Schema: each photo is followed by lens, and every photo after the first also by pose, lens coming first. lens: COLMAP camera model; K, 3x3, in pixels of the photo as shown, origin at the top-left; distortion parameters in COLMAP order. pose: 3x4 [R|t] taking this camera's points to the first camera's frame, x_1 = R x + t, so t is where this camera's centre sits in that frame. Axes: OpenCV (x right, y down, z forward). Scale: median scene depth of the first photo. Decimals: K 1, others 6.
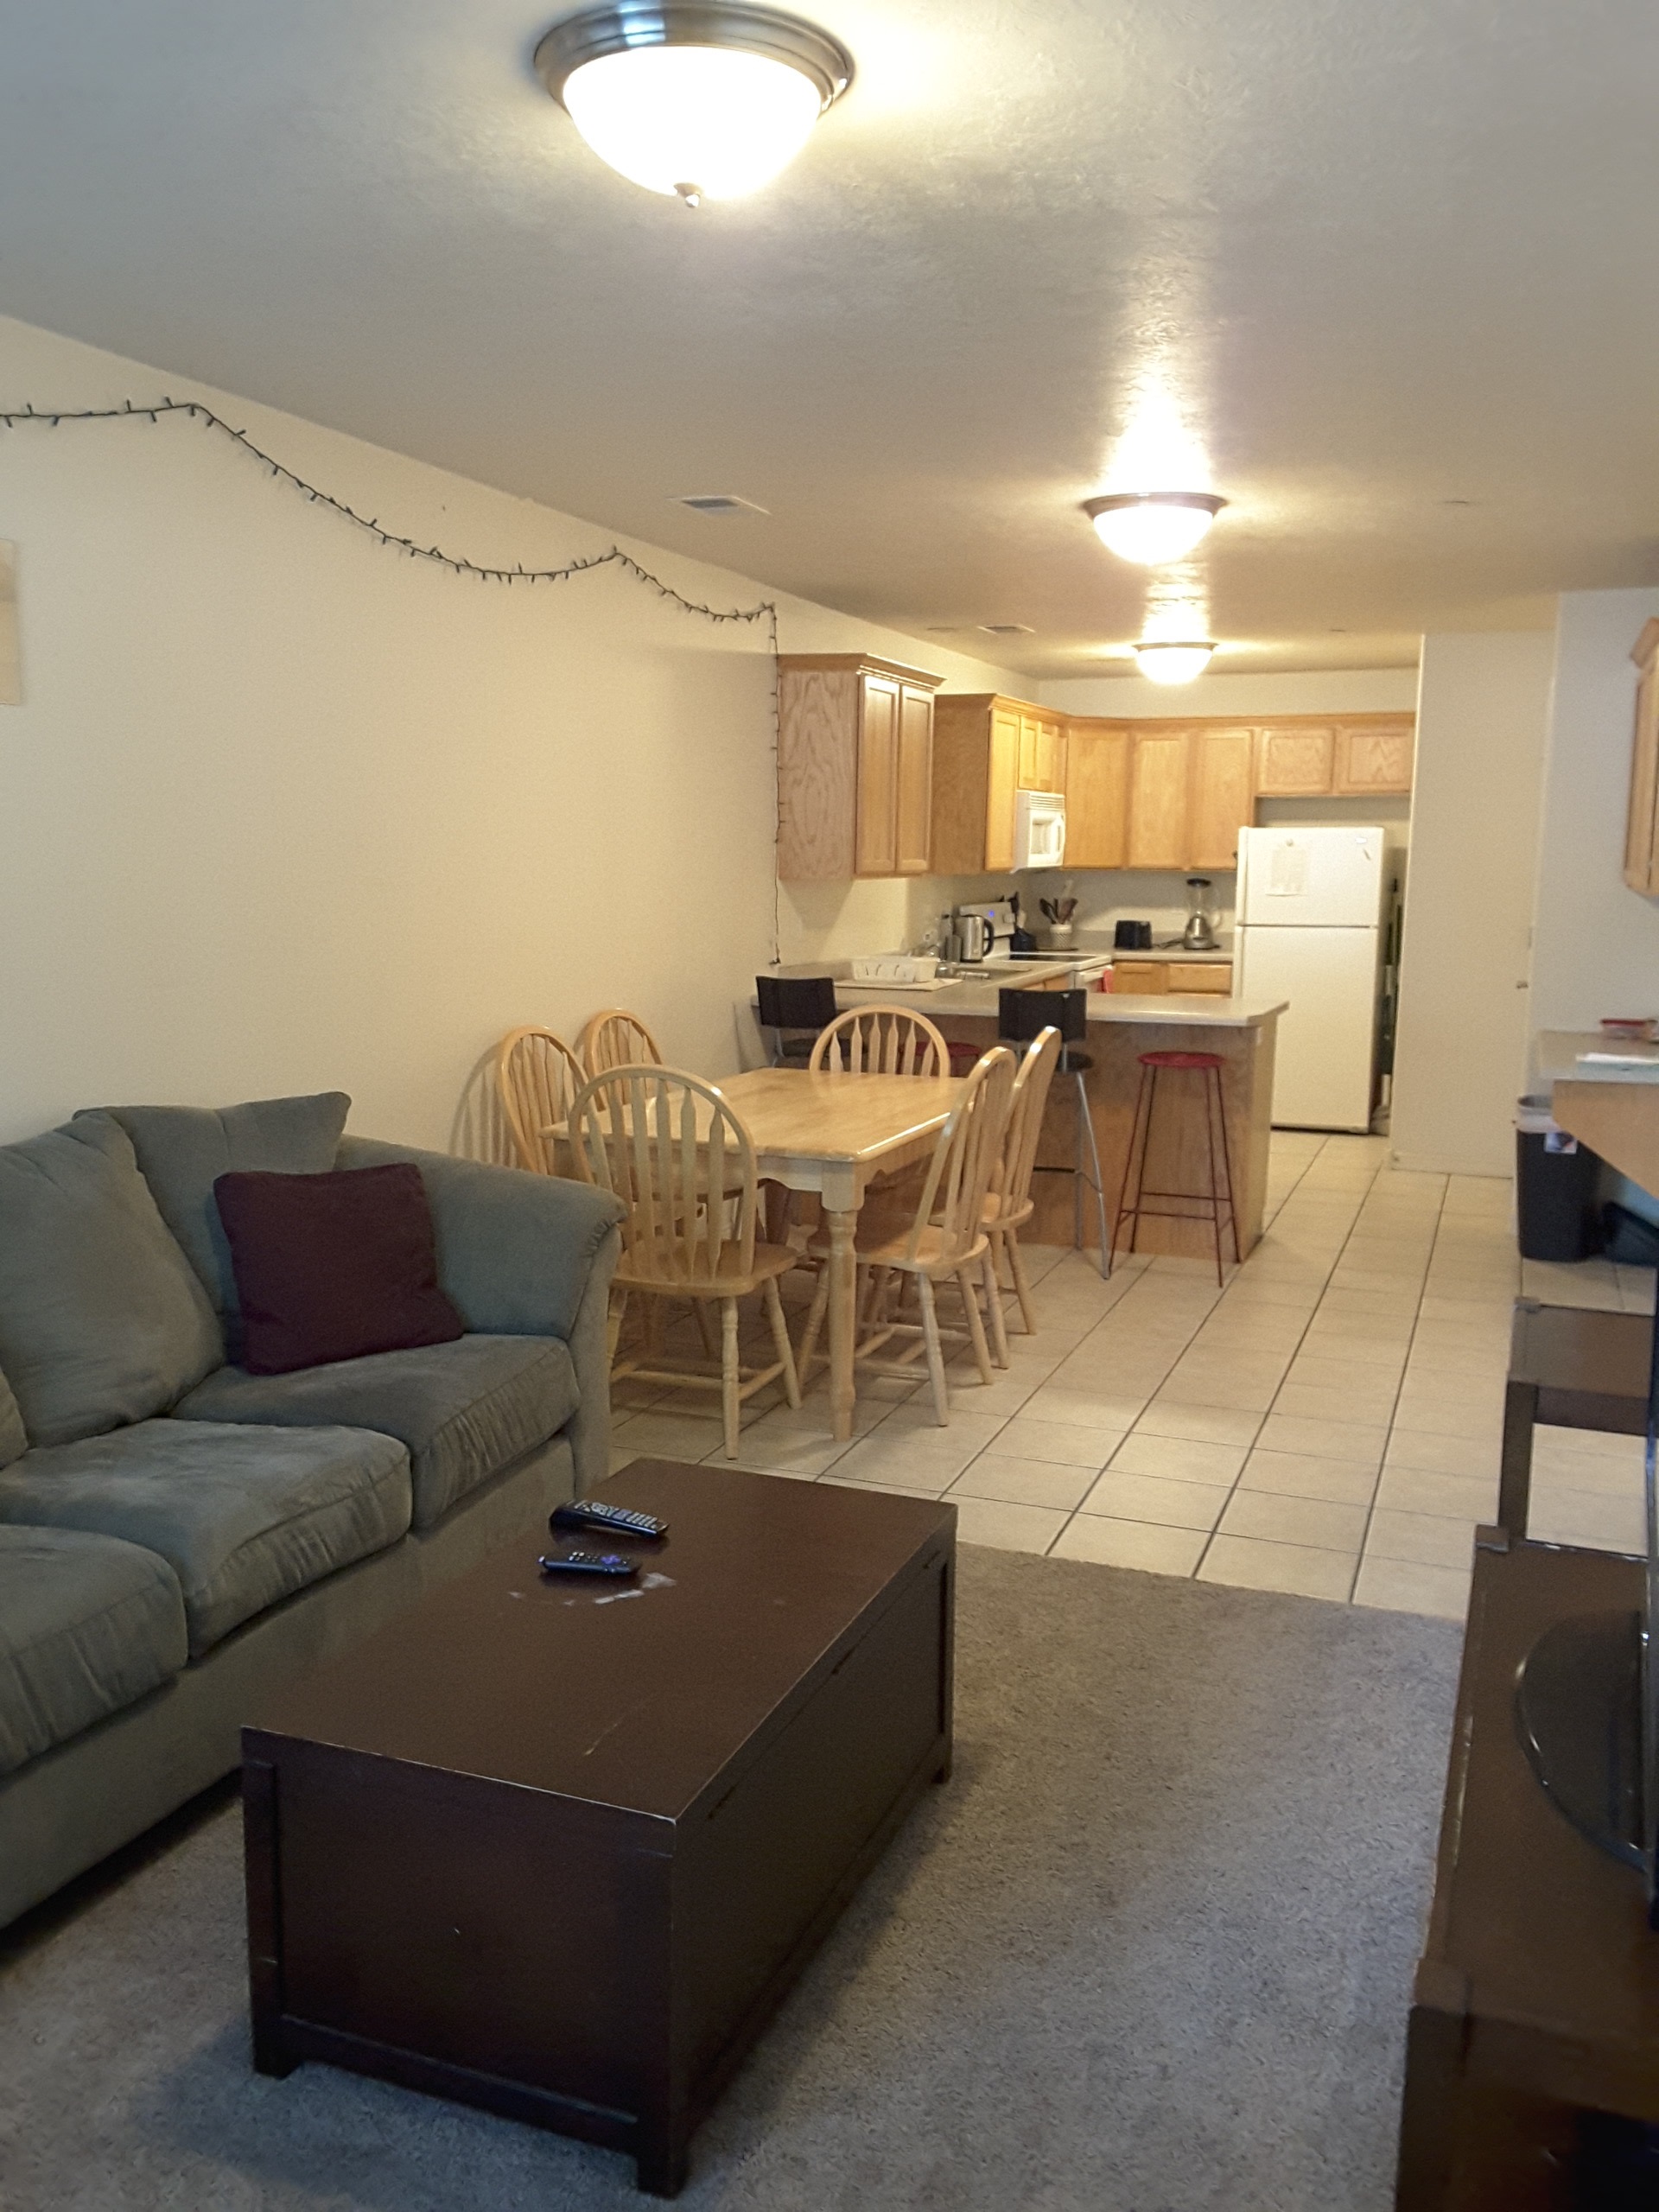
lens RADIAL K [[1941.8, 0, 820.3], [0, 1941.8, 1111.2], [0, 0, 1]] dist [0.006835, -0.004564]
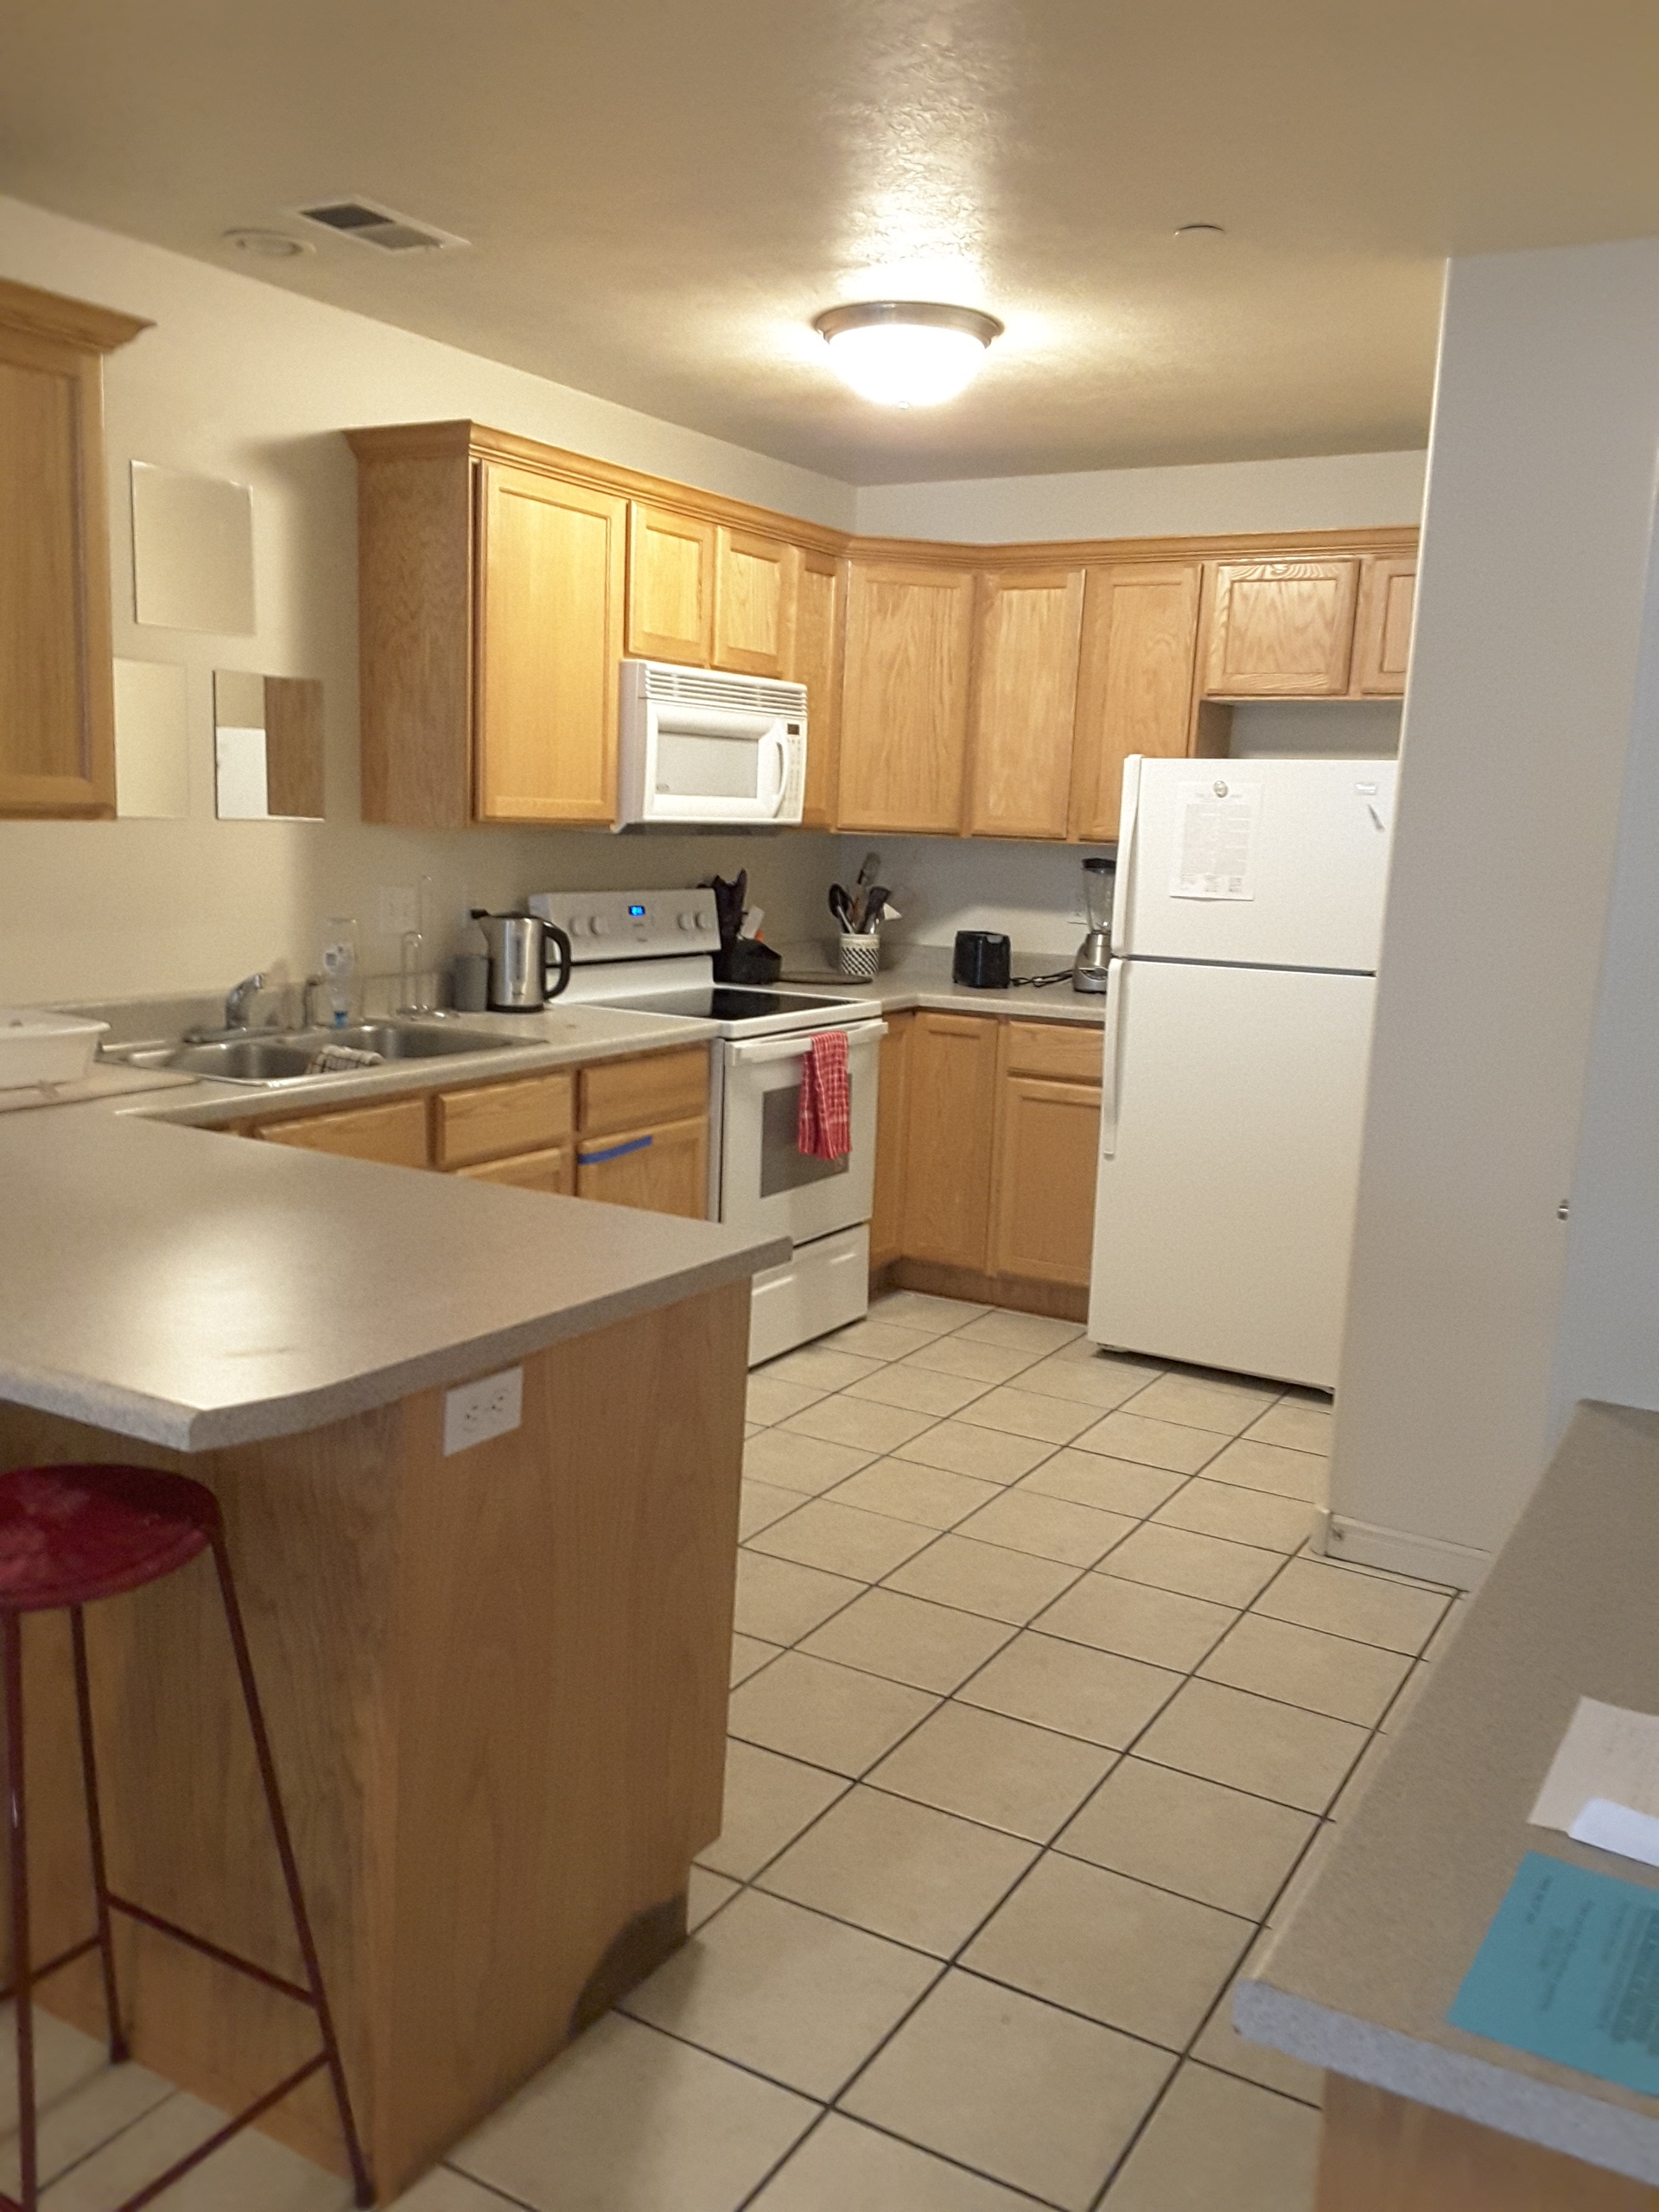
lens RADIAL K [[1941.8, 0, 820.3], [0, 1941.8, 1111.2], [0, 0, 1]] dist [0.006835, -0.004564]
pose [[0.986998, 0.056148, -0.150604, 0.304484], [-0.053652, 0.998347, 0.020592, -0.088014], [0.151511, -0.012244, 0.988380, 0.708080]]
